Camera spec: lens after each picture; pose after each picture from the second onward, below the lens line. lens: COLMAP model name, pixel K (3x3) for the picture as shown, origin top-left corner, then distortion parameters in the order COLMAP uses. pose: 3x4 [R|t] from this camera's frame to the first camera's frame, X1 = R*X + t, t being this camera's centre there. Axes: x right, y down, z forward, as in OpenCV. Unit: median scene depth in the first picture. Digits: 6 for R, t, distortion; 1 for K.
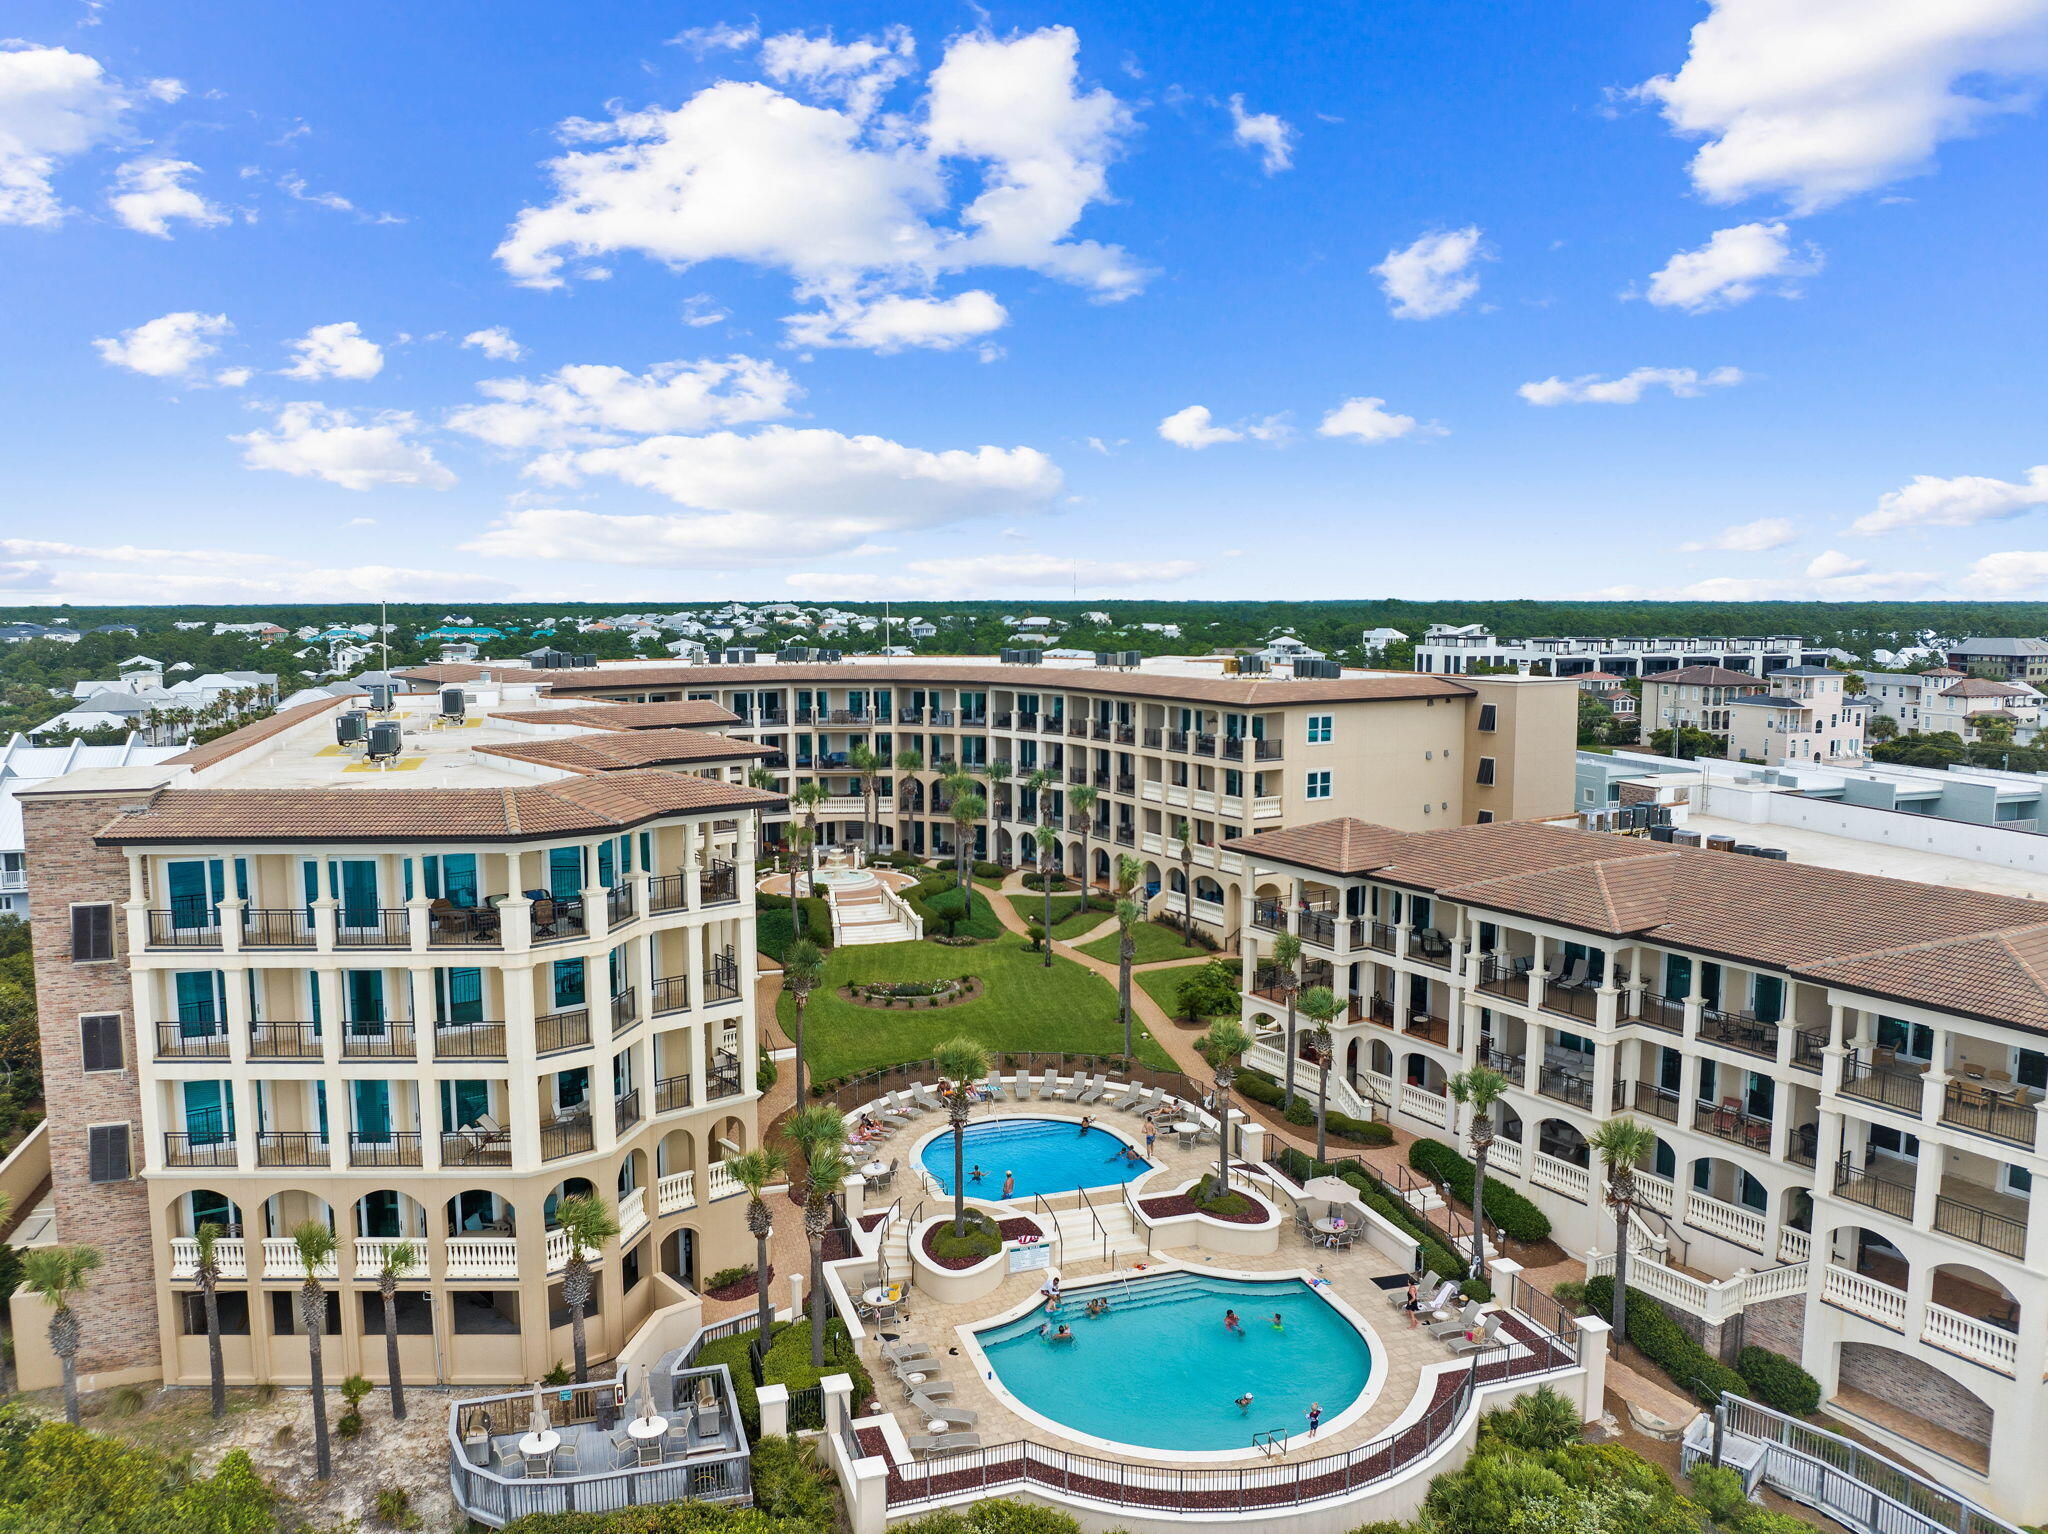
lens RADIAL K [[1491.2, 0, 1028.8], [0, 1491.2, 777.3], [0, 0, 1]] dist [-0.032442, -0.005095]
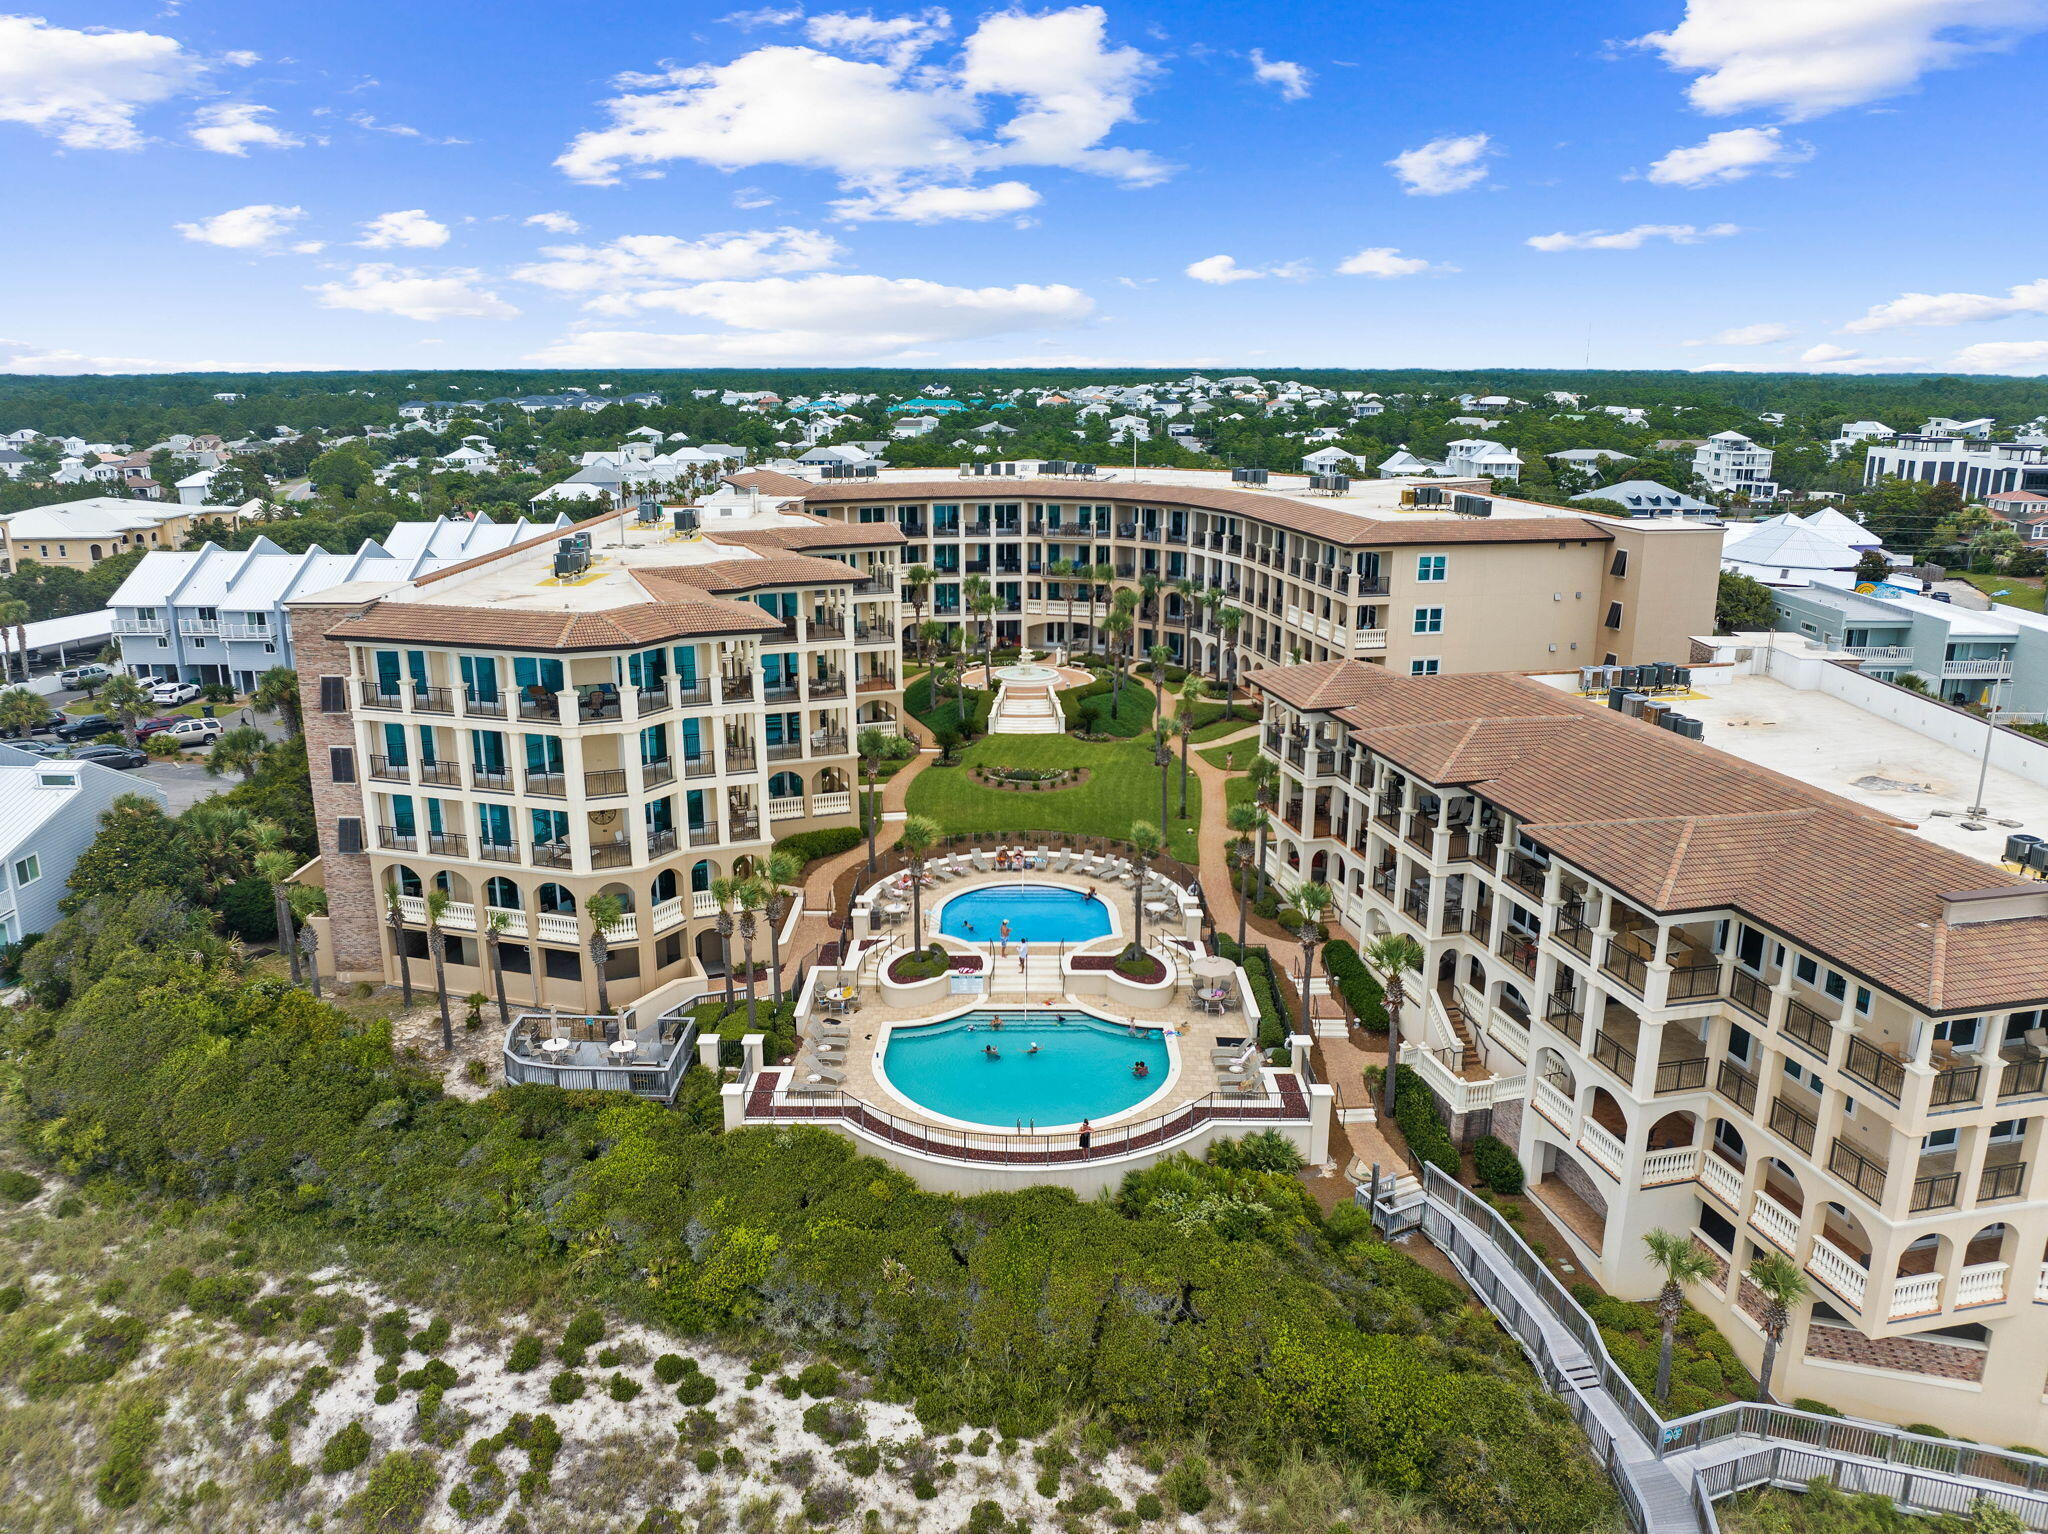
lens RADIAL K [[1491.2, 0, 1013.0], [0, 1491.2, 761.8], [0, 0, 1]] dist [-0.032442, -0.005095]
pose [[0.945974, 0.086264, -0.312556, 0.420761], [-0.041236, 0.988139, 0.147919, -0.066469], [0.321609, -0.127040, 0.938312, -0.193688]]
